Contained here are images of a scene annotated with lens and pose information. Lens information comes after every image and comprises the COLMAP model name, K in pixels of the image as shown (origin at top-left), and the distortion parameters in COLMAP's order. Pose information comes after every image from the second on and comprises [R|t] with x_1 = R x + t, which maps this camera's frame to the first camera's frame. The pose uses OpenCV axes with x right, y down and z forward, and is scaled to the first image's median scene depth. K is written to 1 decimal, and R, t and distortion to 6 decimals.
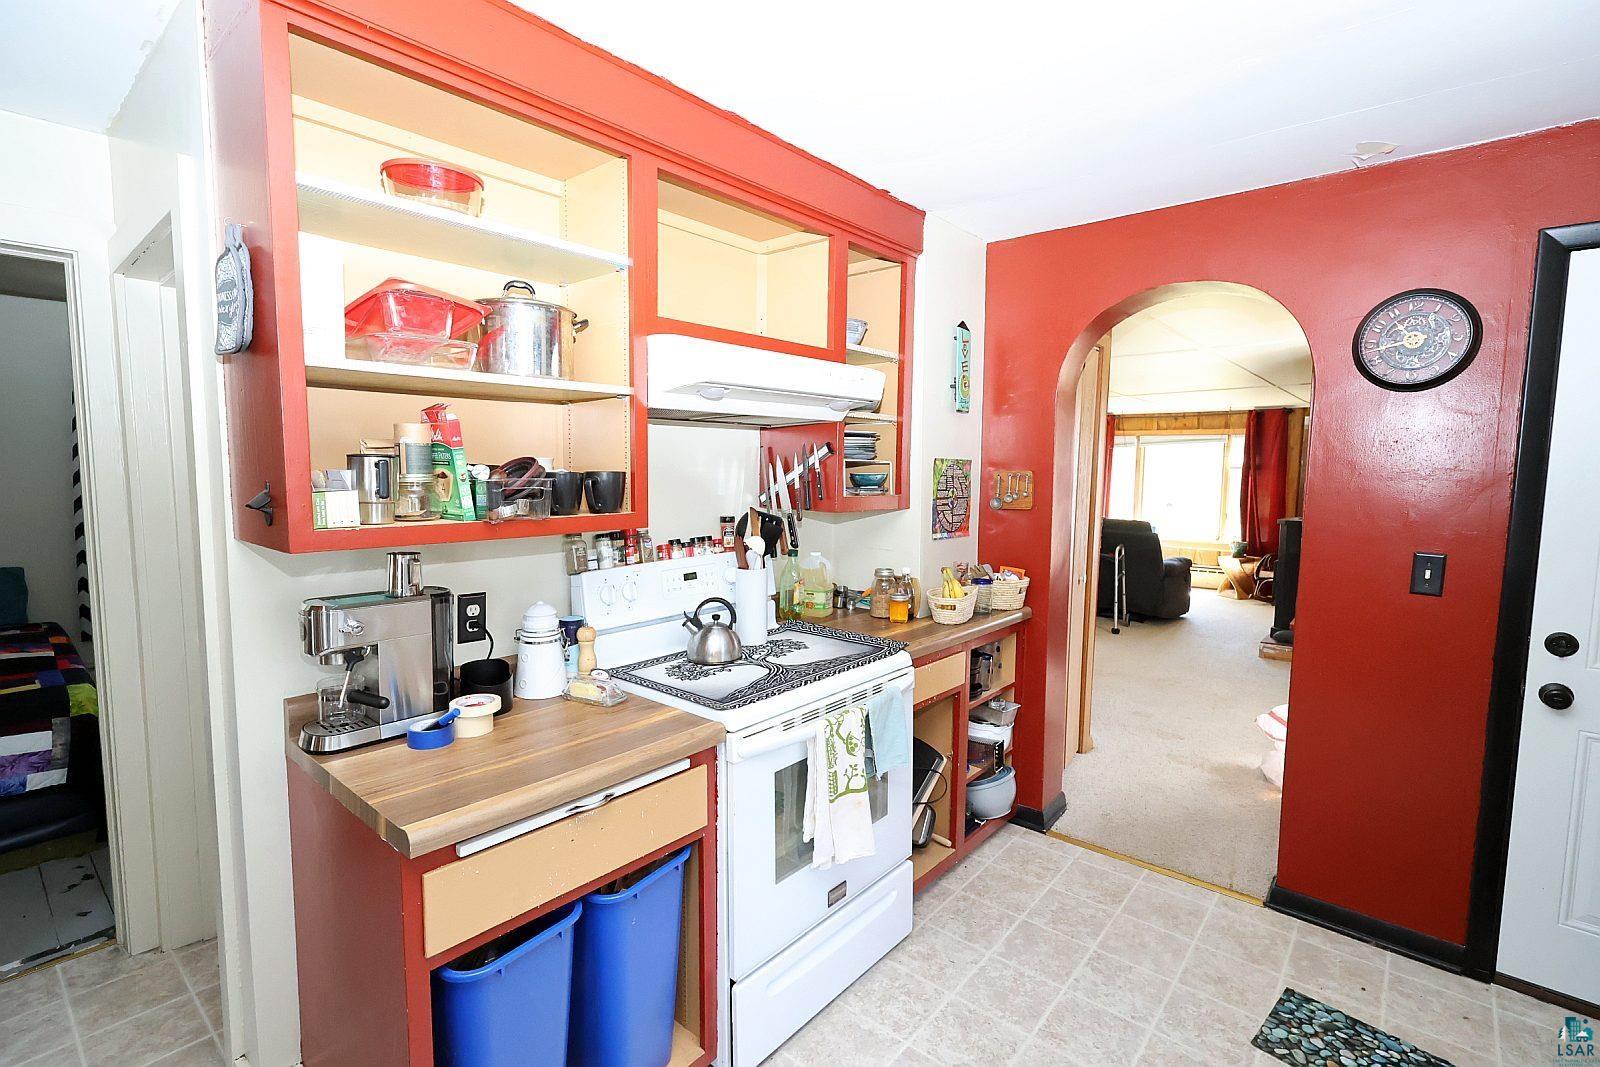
lens RADIAL K [[738.0, 0, 806.2], [0, 738.0, 524.2], [0, 0, 1]] dist [-0.002623, -0.000010]
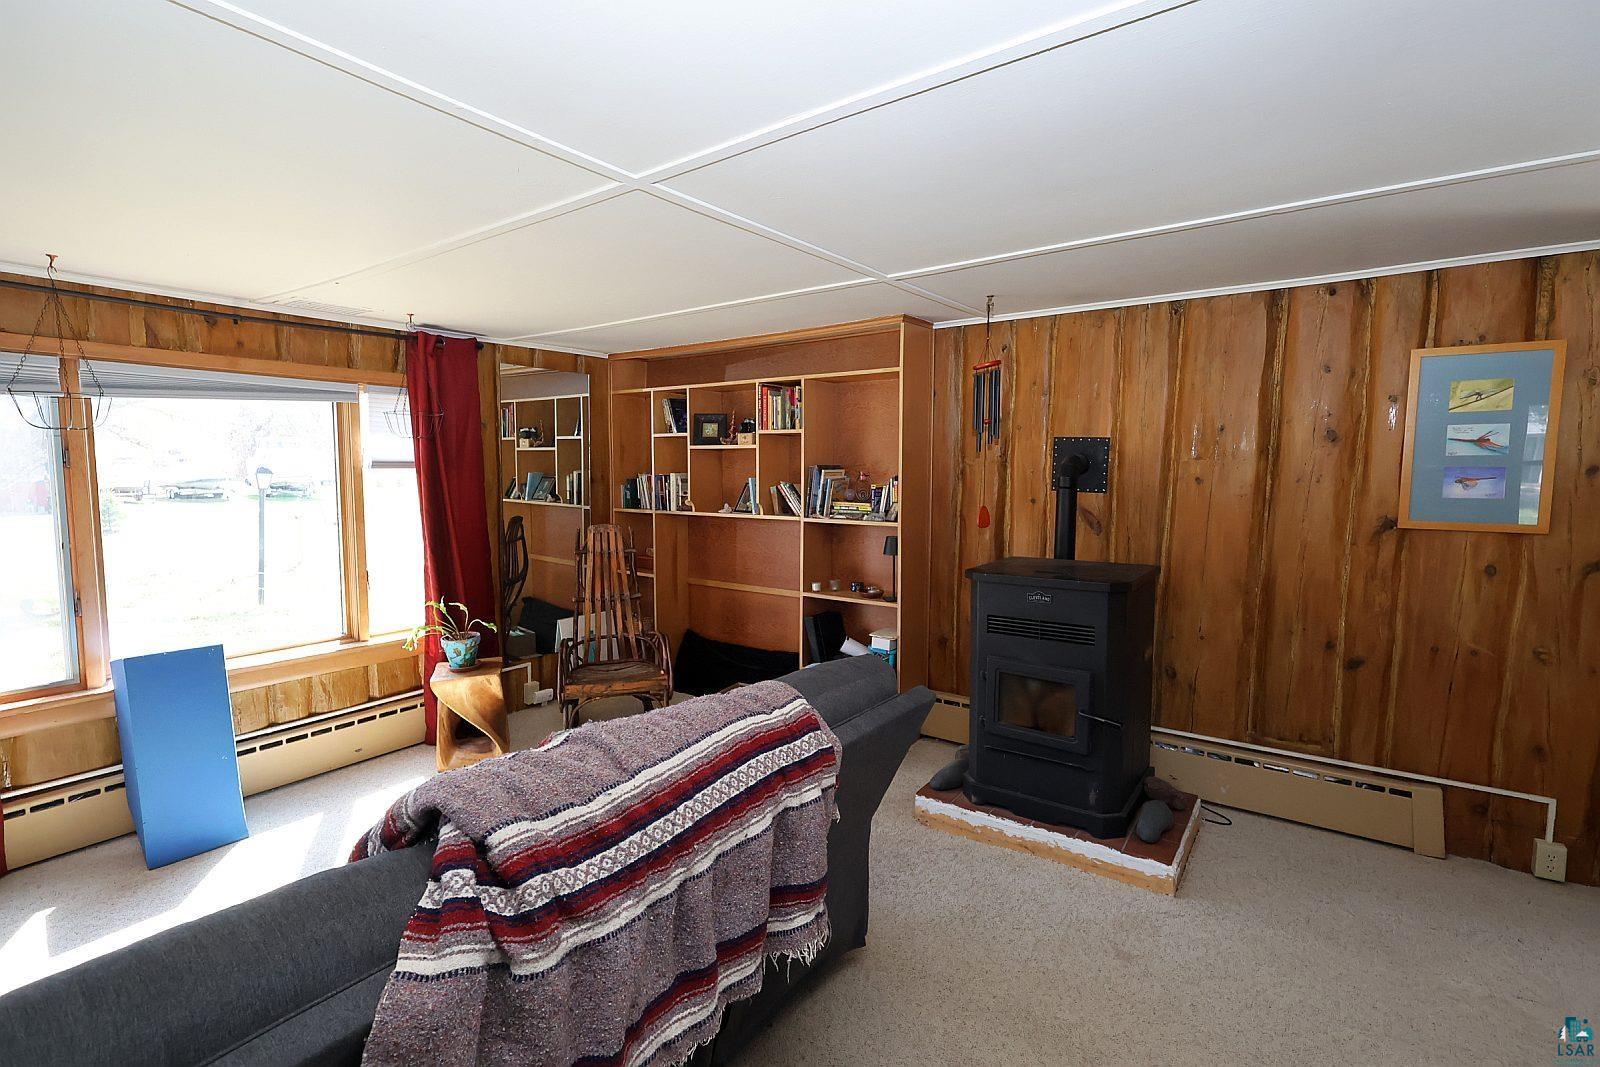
lens RADIAL K [[738.0, 0, 798.2], [0, 738.0, 534.1], [0, 0, 1]] dist [-0.002623, -0.000010]
pose [[-0.079124, -0.100915, 0.991744, 0.141490], [0.080543, 0.990963, 0.107262, -0.063943], [-0.993606, 0.088365, -0.070281, 0.807319]]
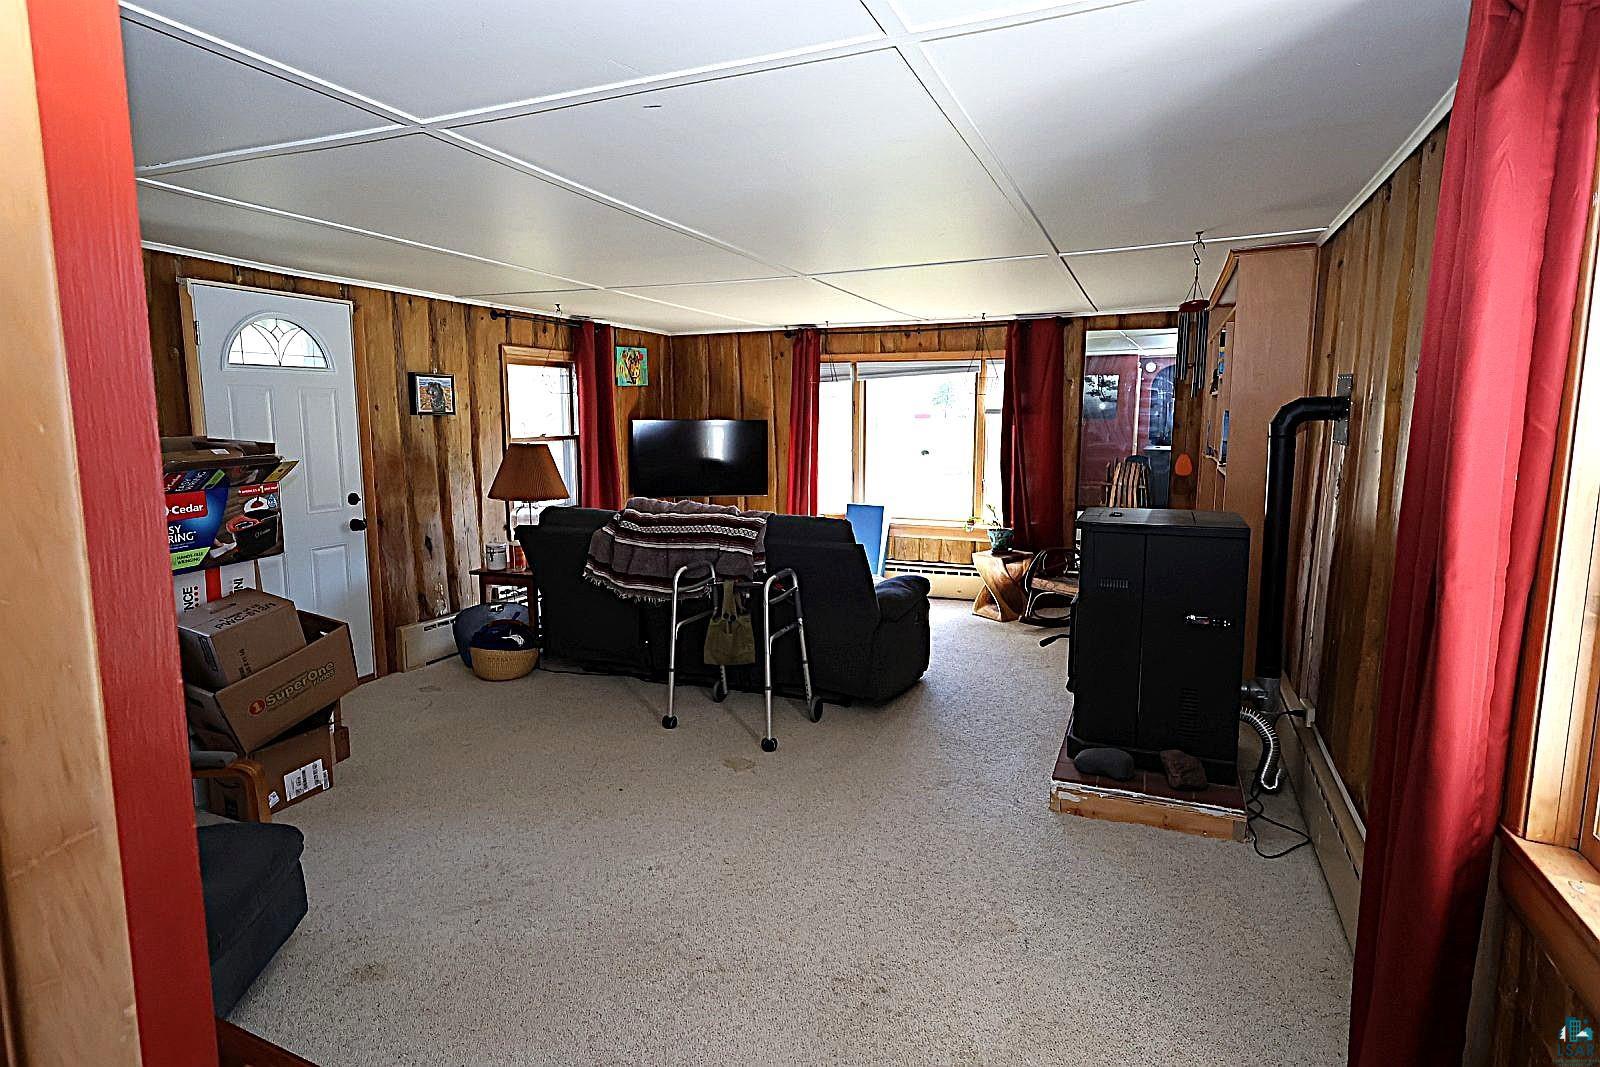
lens RADIAL K [[855.5, 0, 791.7], [0, 855.5, 534.2], [0, 0, 1]] dist [0.000390, -0.000069]
pose [[0.954200, -0.059552, 0.293182, 0.192334], [0.039921, 0.996569, 0.072500, -0.031347], [-0.296493, -0.057475, 0.953304, 0.339451]]
